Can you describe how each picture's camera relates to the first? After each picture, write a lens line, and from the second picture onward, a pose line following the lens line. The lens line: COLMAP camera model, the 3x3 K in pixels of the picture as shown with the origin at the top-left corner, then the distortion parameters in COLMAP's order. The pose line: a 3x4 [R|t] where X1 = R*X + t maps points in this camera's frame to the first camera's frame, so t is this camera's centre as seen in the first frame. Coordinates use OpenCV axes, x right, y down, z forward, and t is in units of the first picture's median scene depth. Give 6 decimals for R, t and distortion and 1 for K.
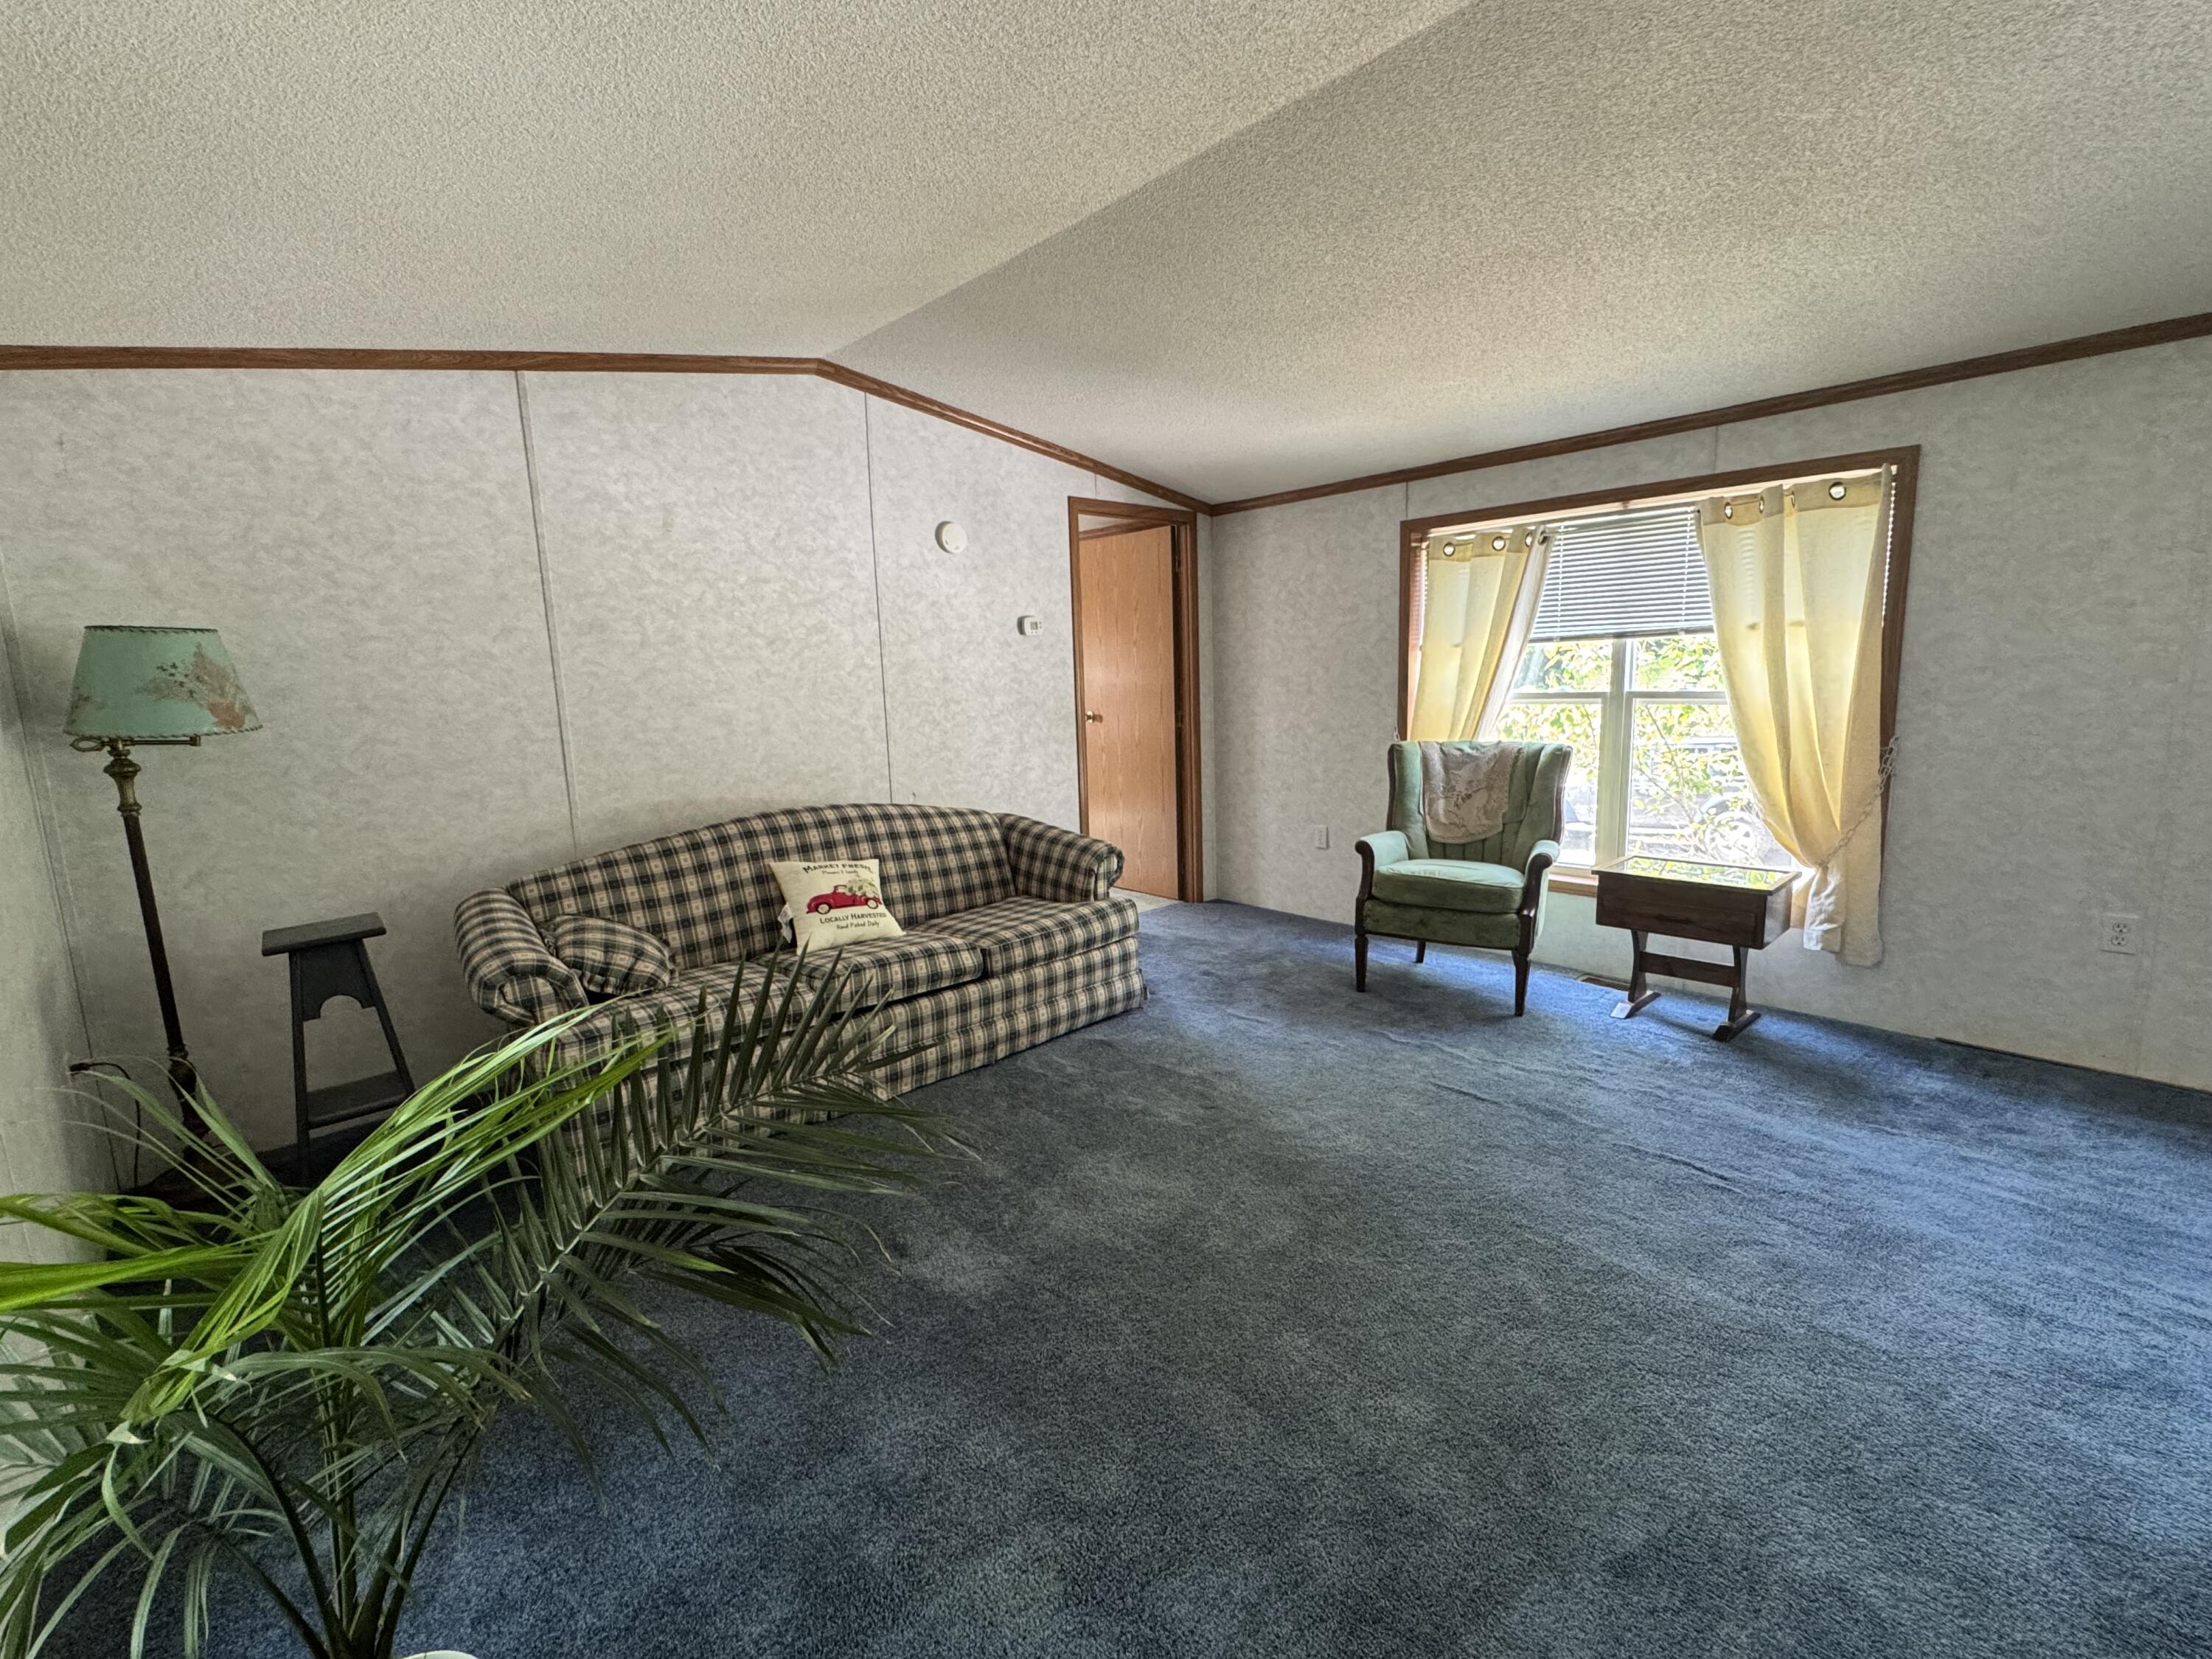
lens RADIAL K [[970.4, 0, 1106.0], [0, 970.4, 829.5], [0, 0, 1]] dist [0.000629, 0.000258]
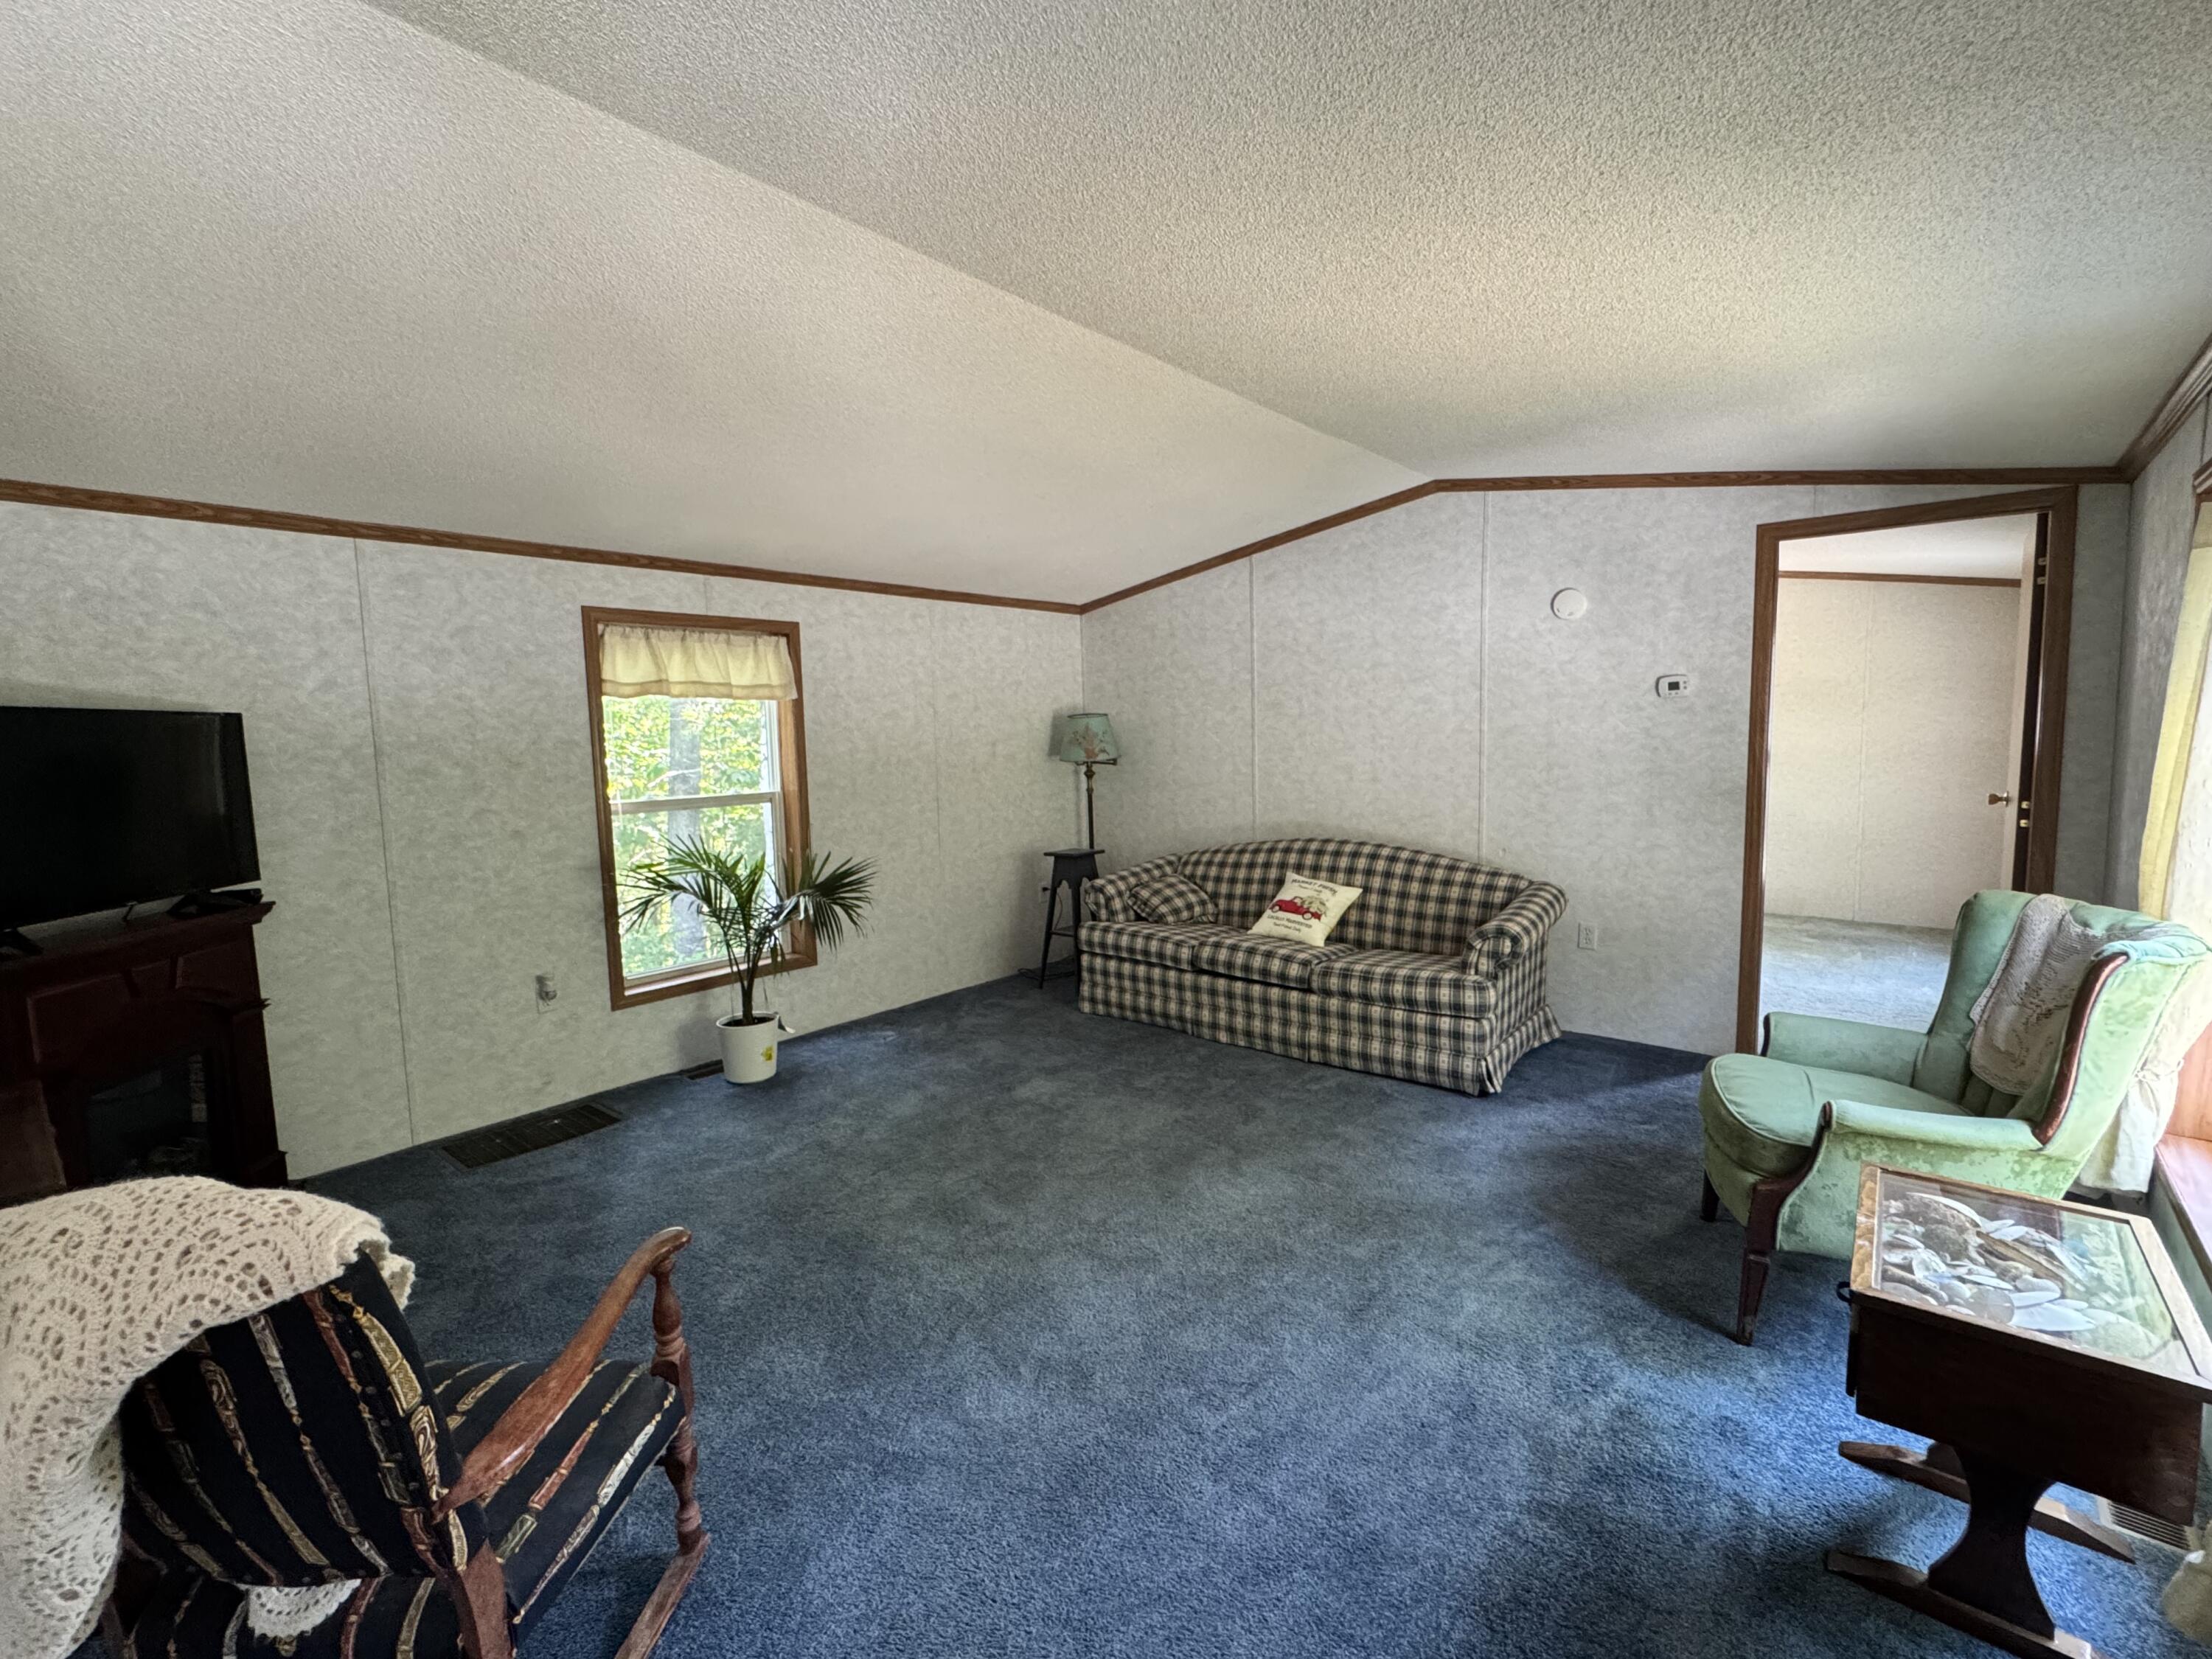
lens RADIAL K [[970.4, 0, 1106.0], [0, 970.4, 829.5], [0, 0, 1]] dist [0.000629, 0.000258]
pose [[0.146412, 0.133221, -0.980212, 0.958054], [-0.139687, 0.983746, 0.112836, -0.144042], [0.979312, 0.120402, 0.162641, 0.483503]]
